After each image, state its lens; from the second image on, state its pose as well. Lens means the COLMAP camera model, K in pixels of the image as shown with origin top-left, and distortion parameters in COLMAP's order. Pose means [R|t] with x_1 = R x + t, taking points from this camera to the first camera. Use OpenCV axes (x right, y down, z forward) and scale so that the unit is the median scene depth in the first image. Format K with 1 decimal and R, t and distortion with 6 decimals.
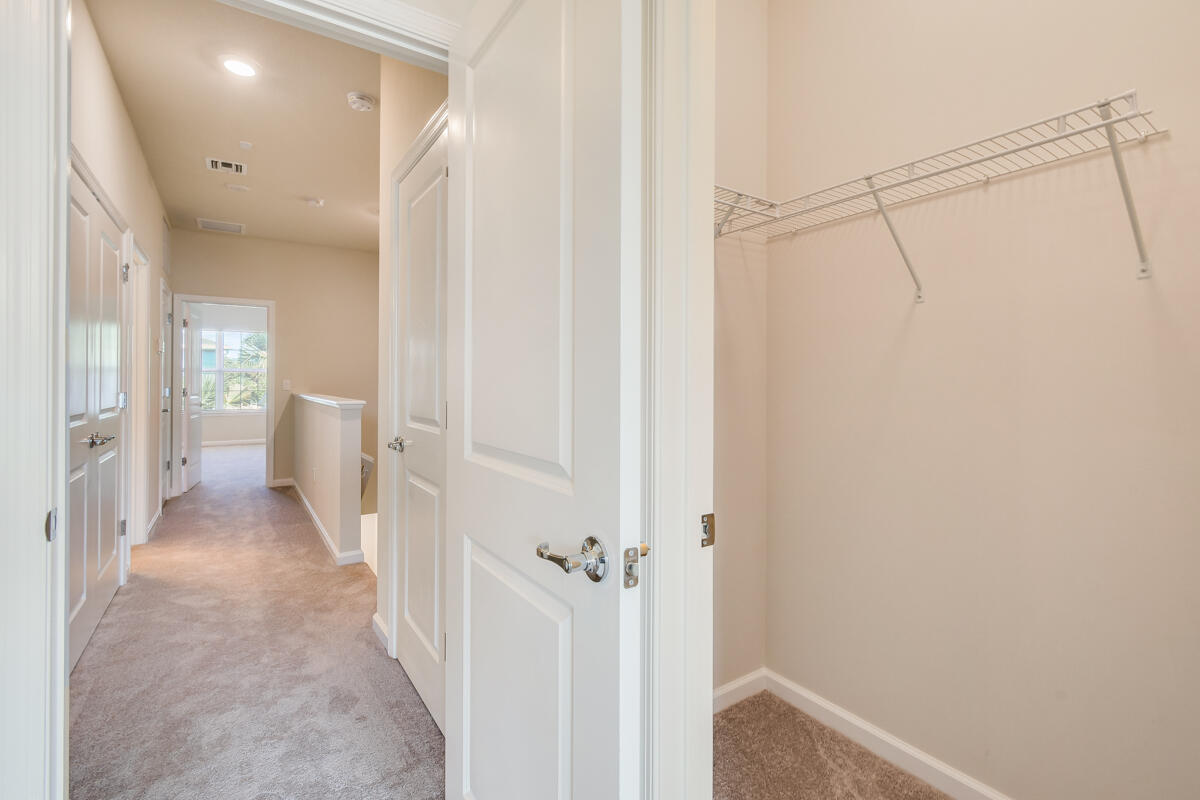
lens RADIAL K [[528.5, 0, 596.8], [0, 528.5, 389.2], [0, 0, 1]] dist [-0.000845, -0.000064]
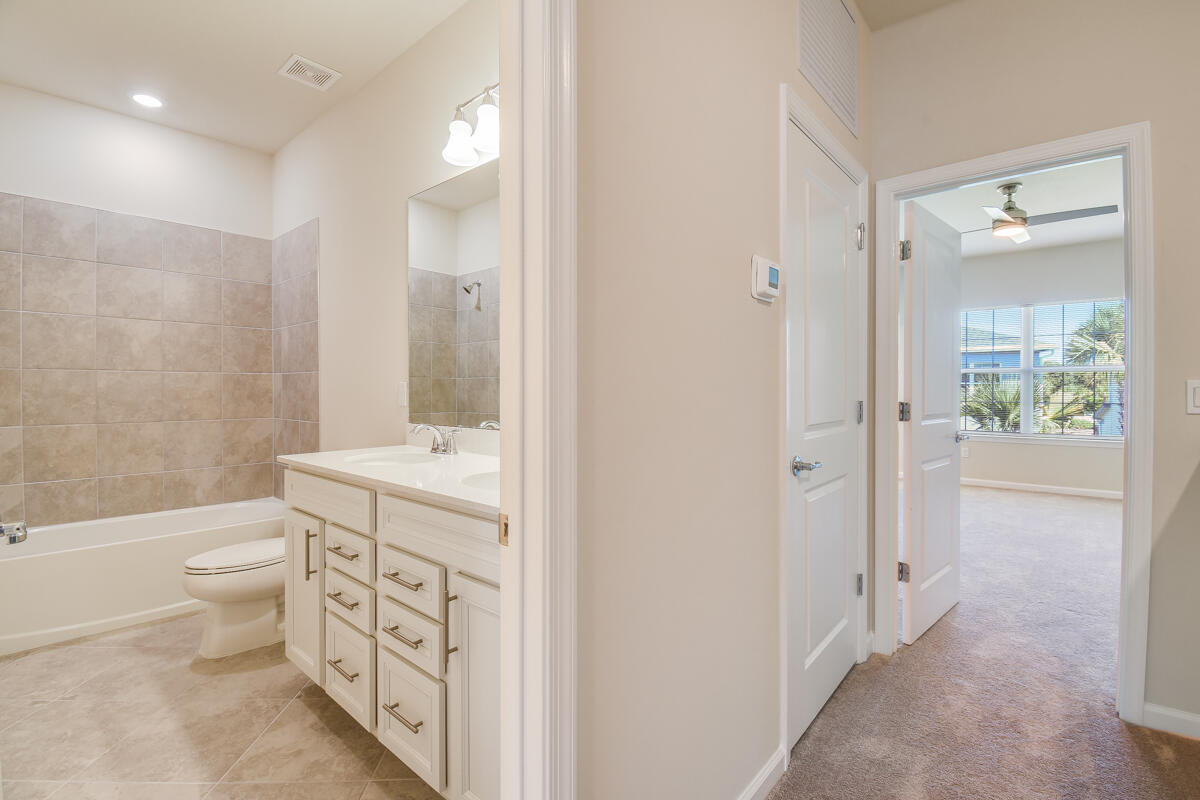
lens RADIAL K [[535.8, 0, 610.0], [0, 535.8, 390.9], [0, 0, 1]] dist [0.004530, -0.019604]
pose [[0.258567, -0.006771, -0.965970, -0.444336], [-0.006257, 0.999943, -0.008685, -0.005530], [0.965973, 0.008290, 0.258510, 0.689000]]
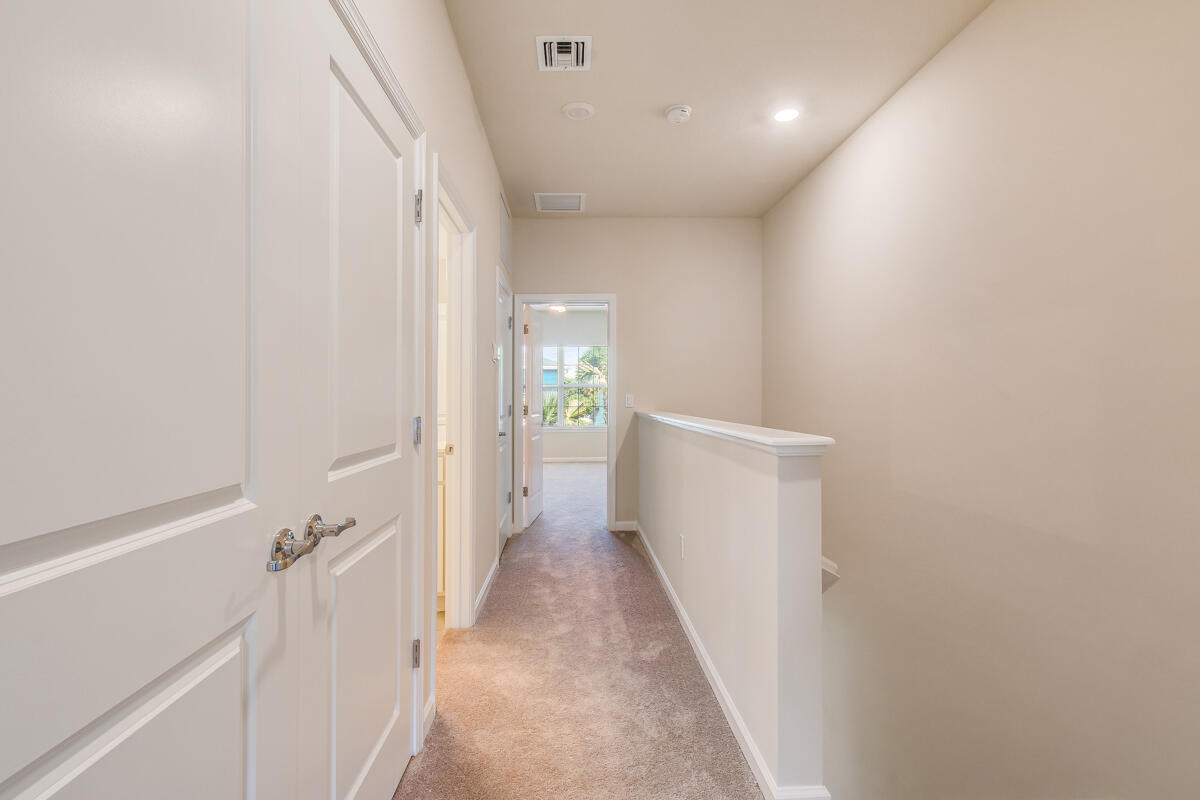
lens RADIAL K [[541.1, 0, 594.5], [0, 541.1, 401.5], [0, 0, 1]] dist [-0.002382, -0.000341]
pose [[0.847088, -0.006028, -0.531418, -0.234887], [0.003903, 0.999979, -0.005122, -0.003219], [0.531438, 0.002264, 0.847094, 0.337473]]
